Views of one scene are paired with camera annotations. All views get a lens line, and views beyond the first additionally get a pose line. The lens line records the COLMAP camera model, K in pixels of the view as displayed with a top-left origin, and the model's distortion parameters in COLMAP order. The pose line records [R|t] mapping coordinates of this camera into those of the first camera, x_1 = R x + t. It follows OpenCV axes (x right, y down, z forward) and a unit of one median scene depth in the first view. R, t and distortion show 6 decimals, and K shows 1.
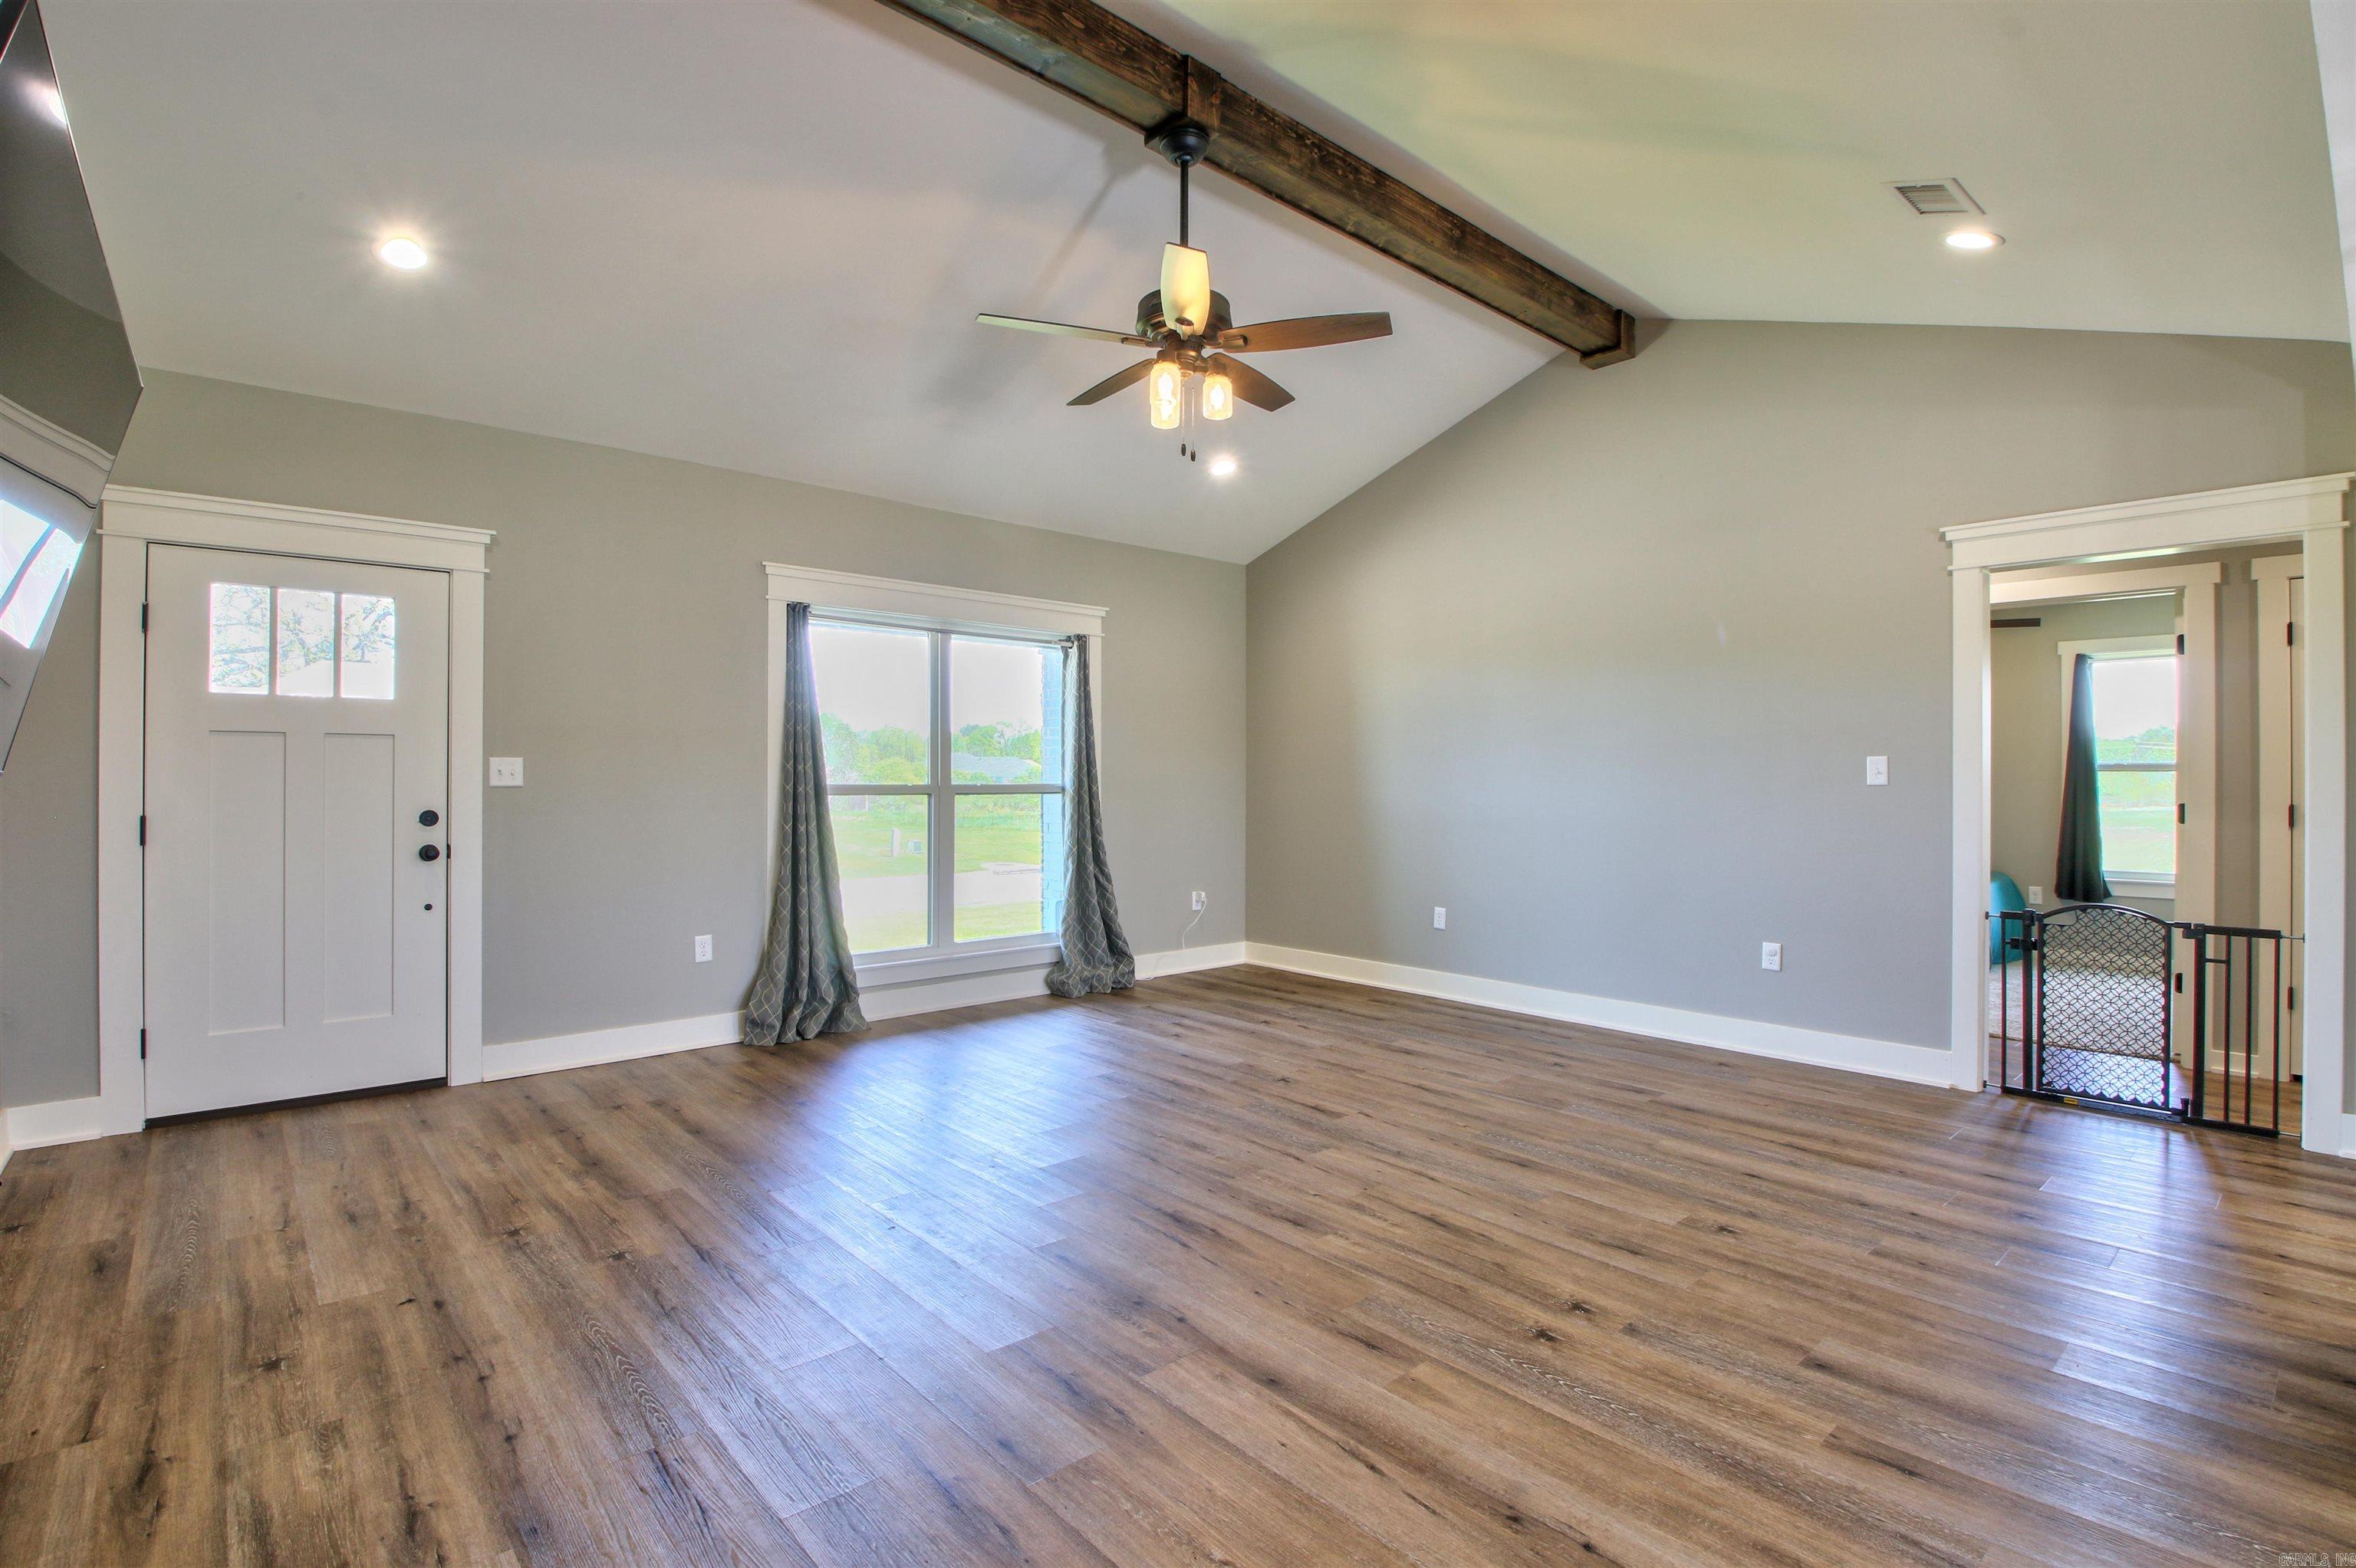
lens RADIAL K [[1091.7, 0, 1184.2], [0, 1091.7, 777.2], [0, 0, 1]] dist [-0.001833, -0.007952]
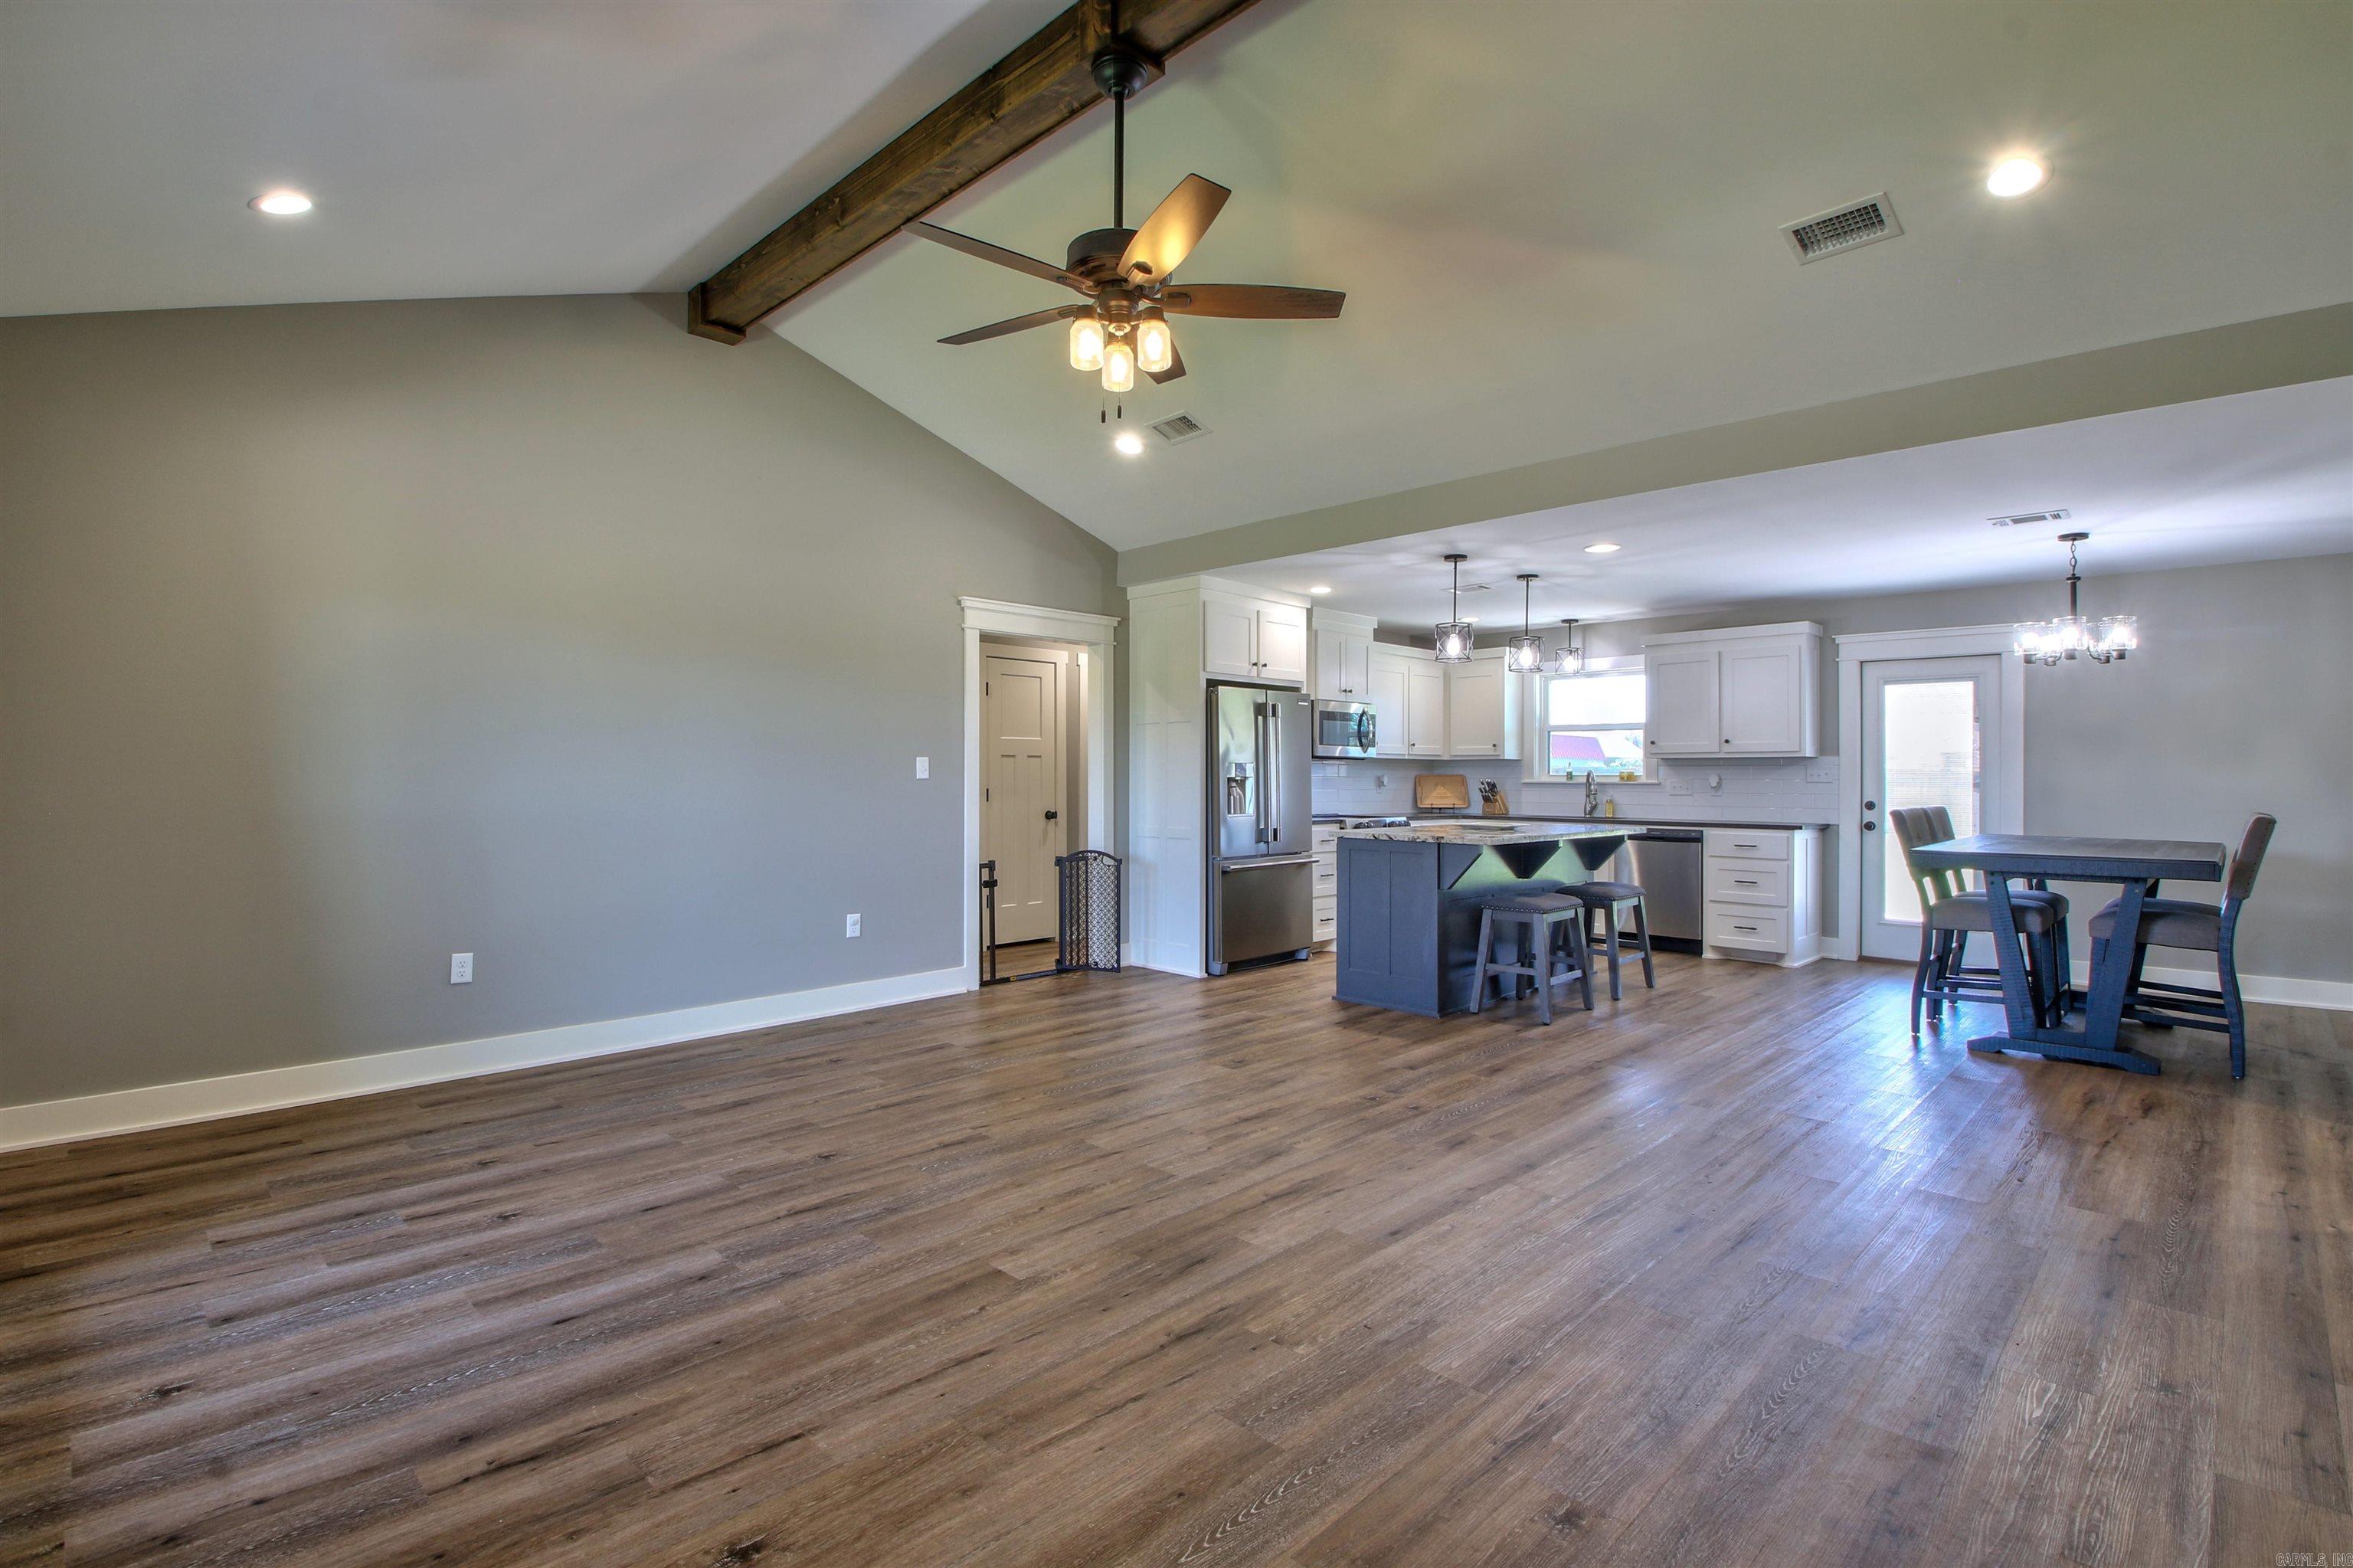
lens RADIAL K [[1091.9, 0, 1175.4], [0, 1091.9, 771.4], [0, 0, 1]] dist [0.007442, -0.017330]
pose [[-0.064477, 0.000248, 0.997919, -0.716743], [-0.002448, 0.999997, -0.000407, -0.002291], [-0.997916, -0.002469, -0.064476, 0.797492]]
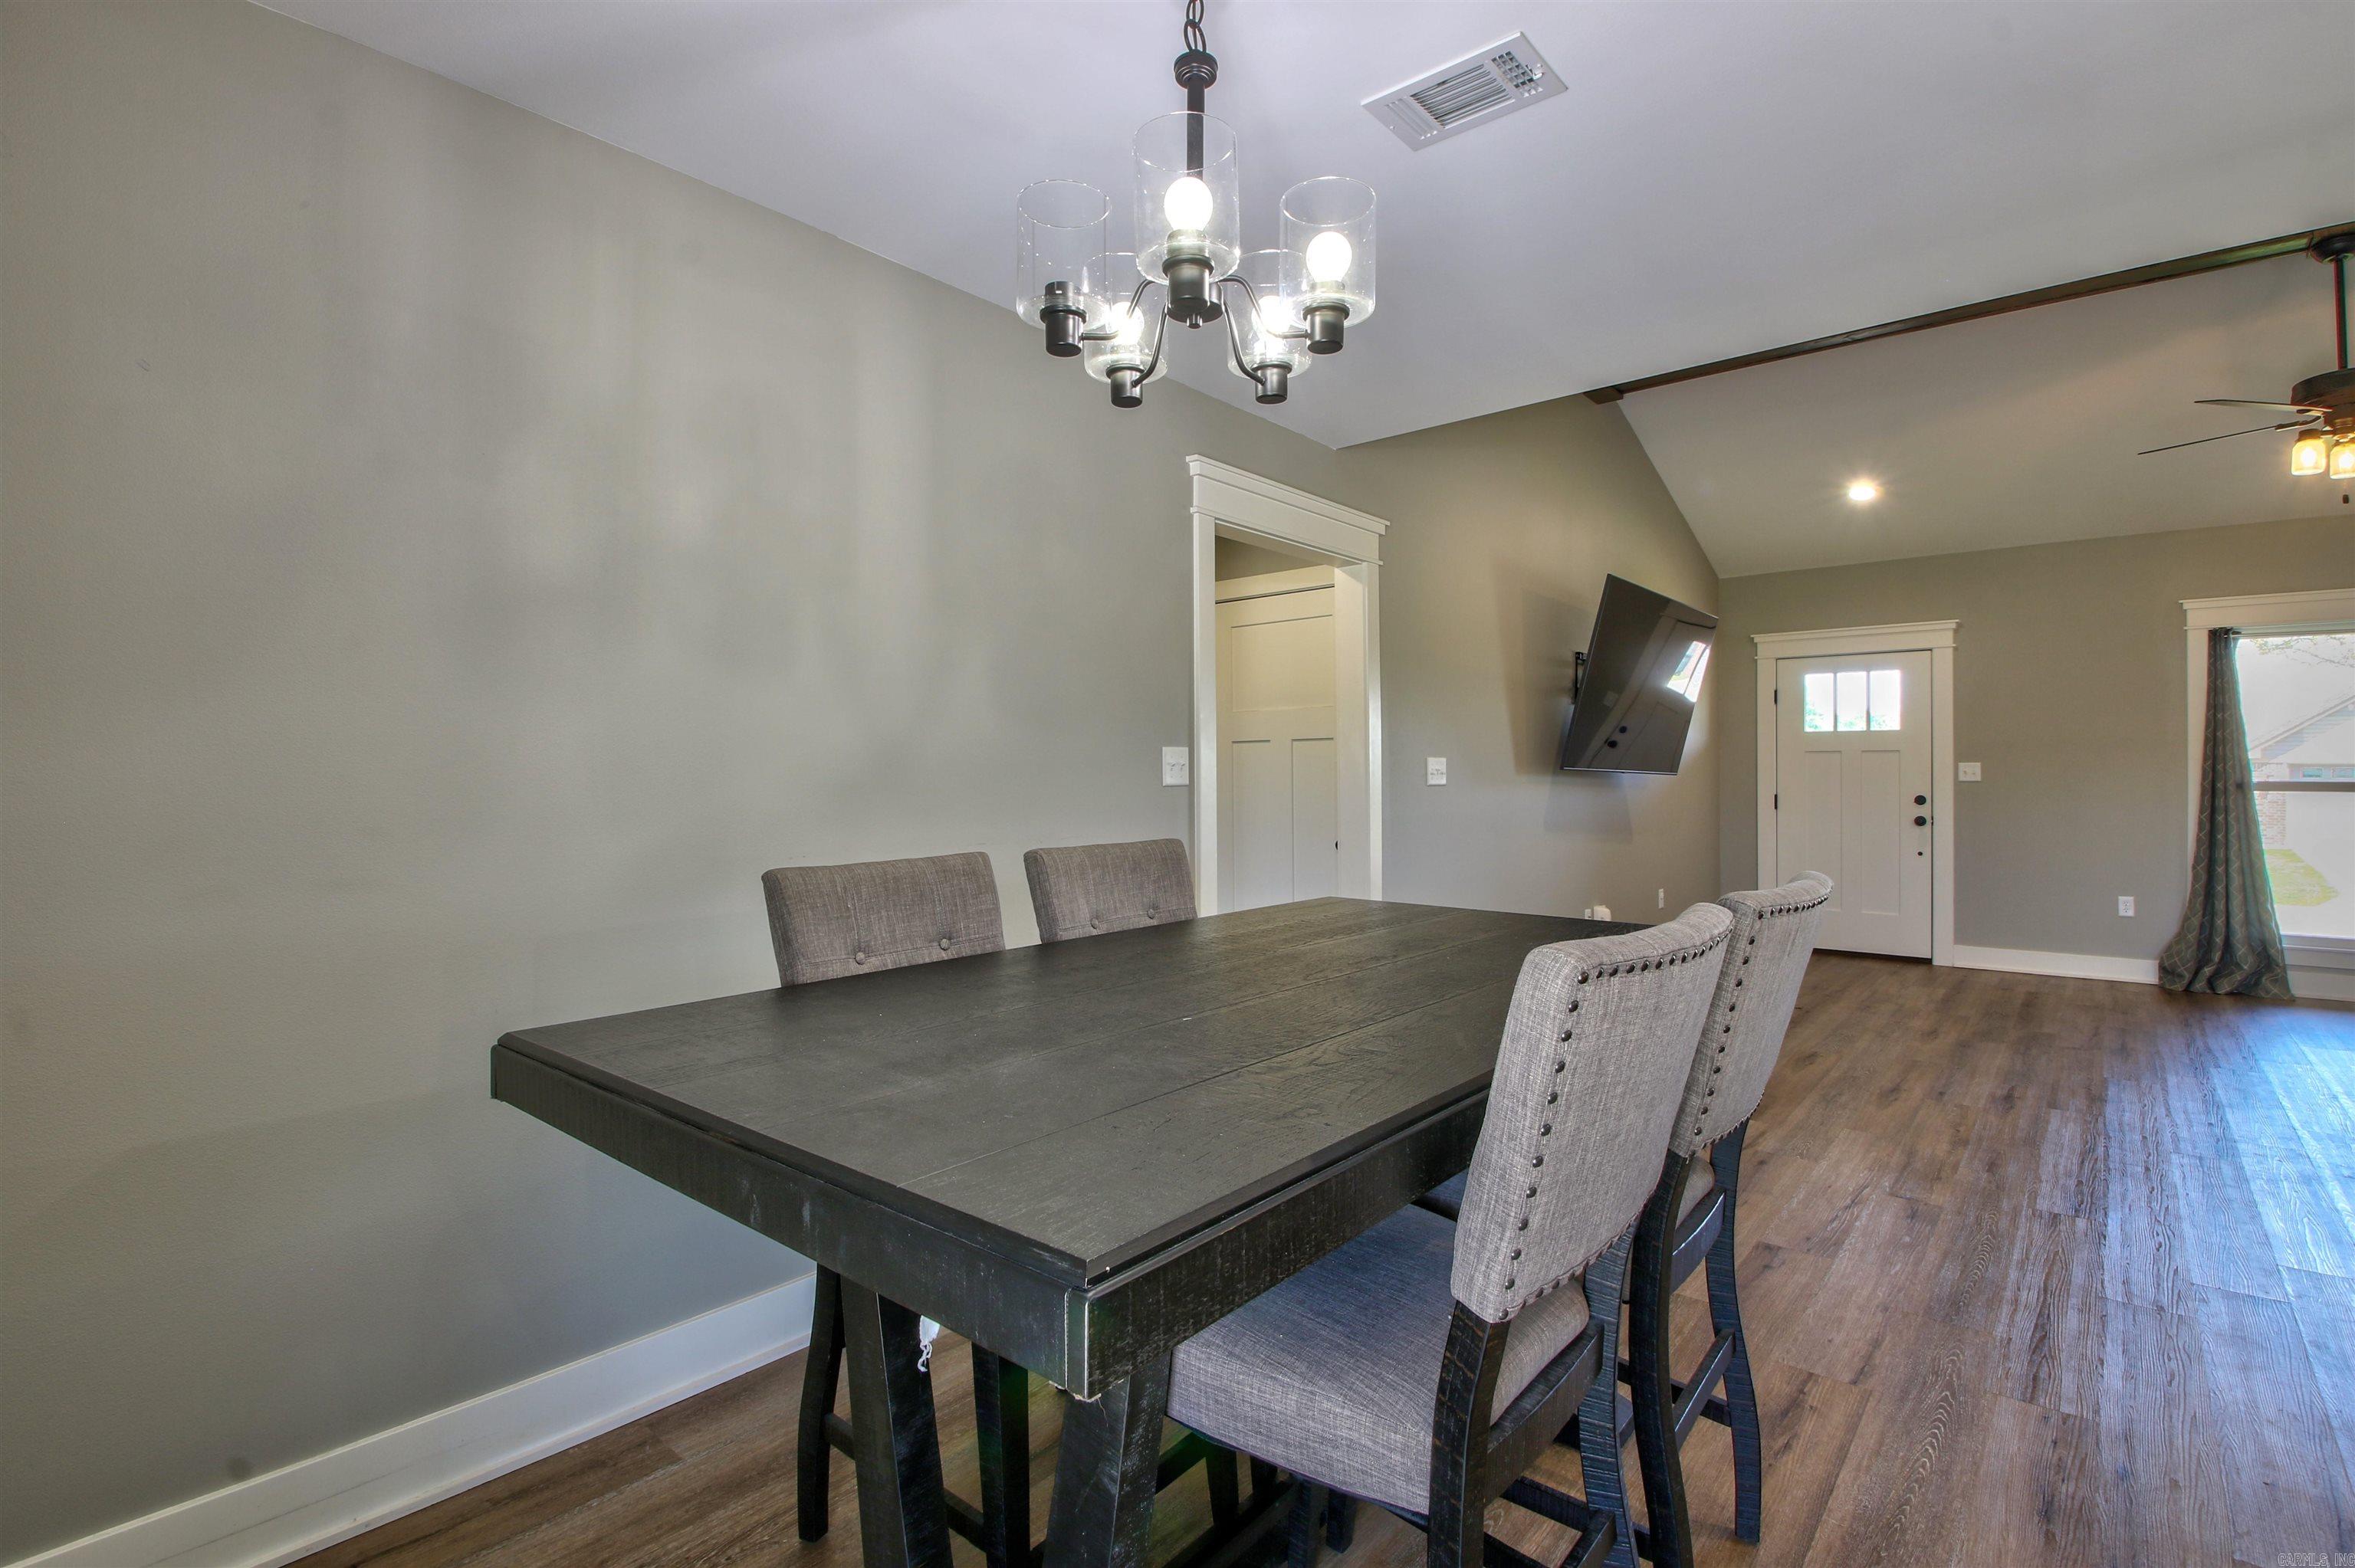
lens RADIAL K [[1092.7, 0, 1172.2], [0, 1092.7, 774.6], [0, 0, 1]] dist [0.007442, -0.017330]
pose [[0.135050, -0.002384, -0.990836, 0.775196], [0.000439, 0.999997, -0.002346, 0.002150], [0.990839, -0.000118, 0.135051, -0.342551]]
